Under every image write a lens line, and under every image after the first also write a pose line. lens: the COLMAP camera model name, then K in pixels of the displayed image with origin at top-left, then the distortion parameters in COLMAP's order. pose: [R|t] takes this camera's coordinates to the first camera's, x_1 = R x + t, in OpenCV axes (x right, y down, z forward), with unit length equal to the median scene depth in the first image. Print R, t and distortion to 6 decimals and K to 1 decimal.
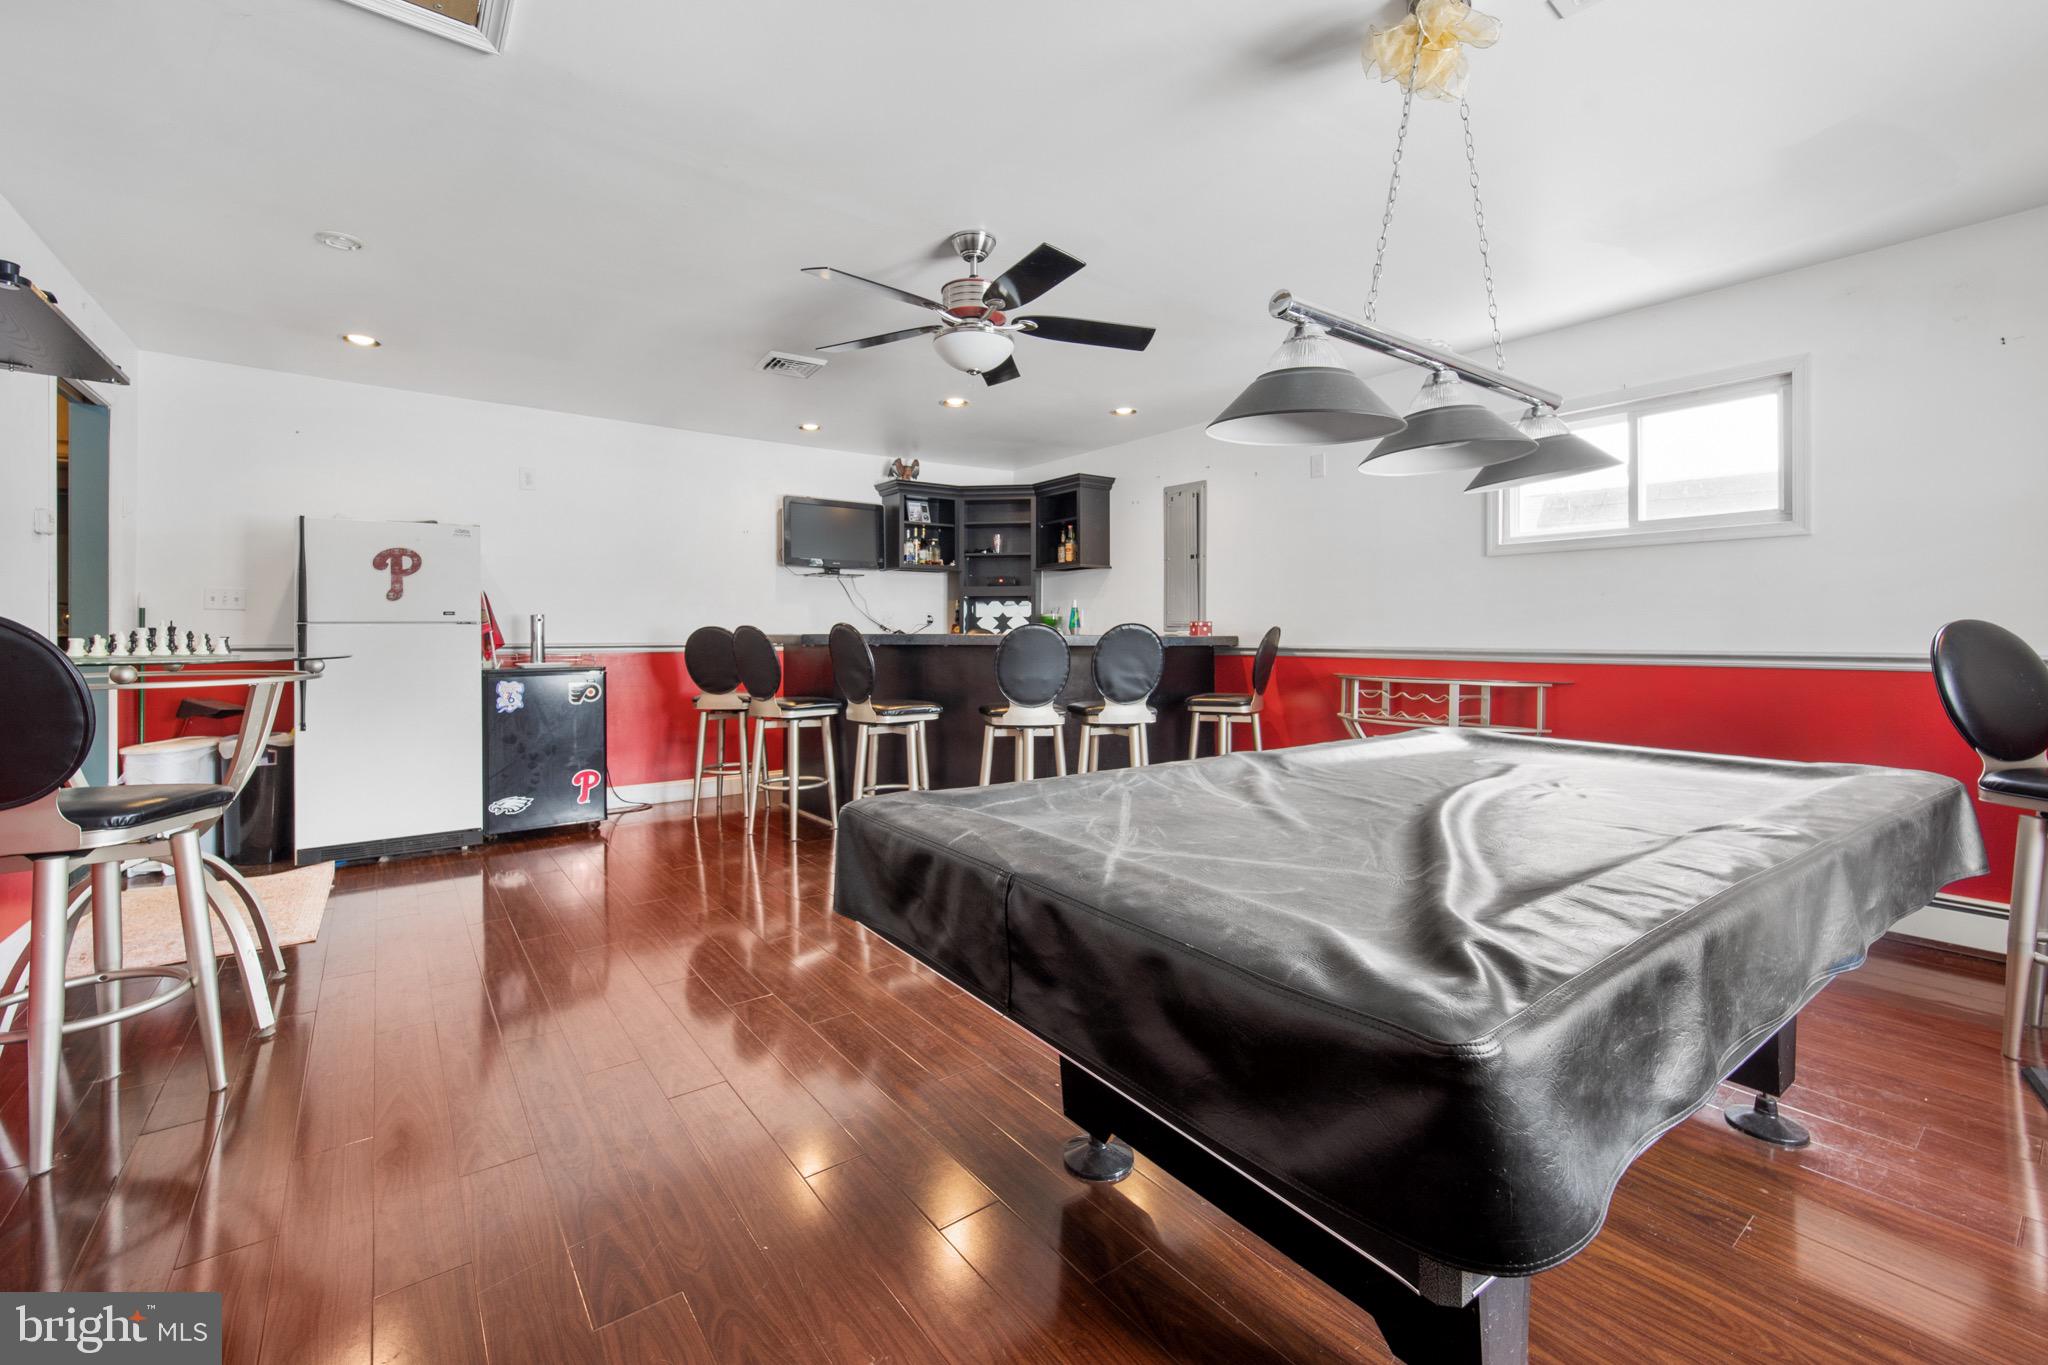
lens RADIAL K [[853.2, 0, 1019.0], [0, 853.2, 648.7], [0, 0, 1]] dist [-0.000516, -0.000012]
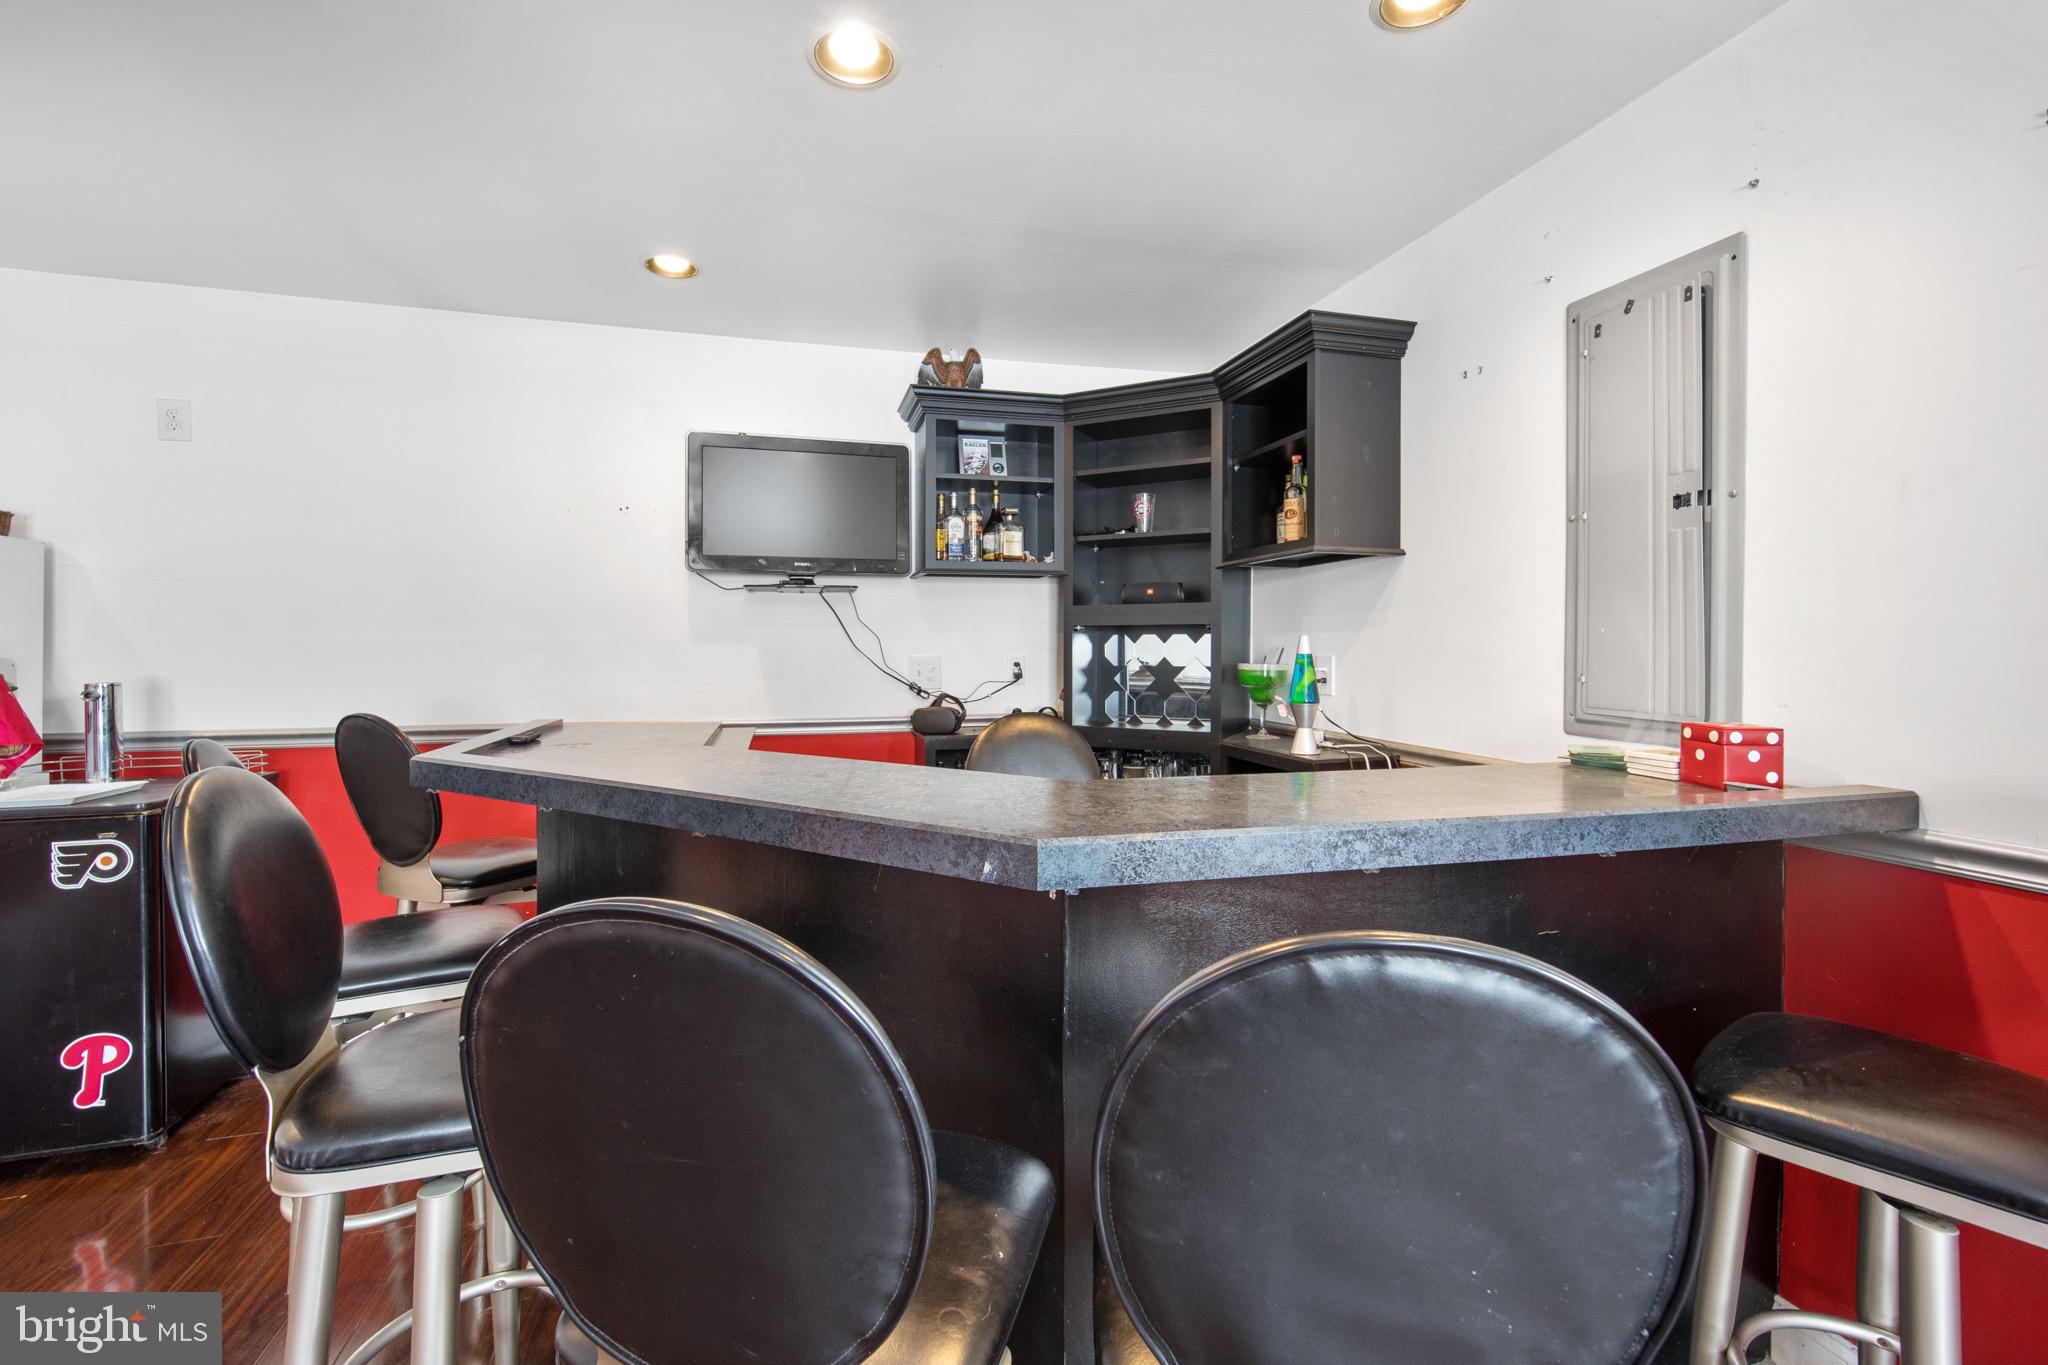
lens RADIAL K [[853.2, 0, 1019.0], [0, 853.2, 648.7], [0, 0, 1]] dist [-0.000516, -0.000012]
pose [[0.933011, 0.003220, -0.359834, 0.081526], [-0.006946, 0.999935, -0.009062, -0.044834], [0.359781, 0.010955, 0.932972, 0.552983]]
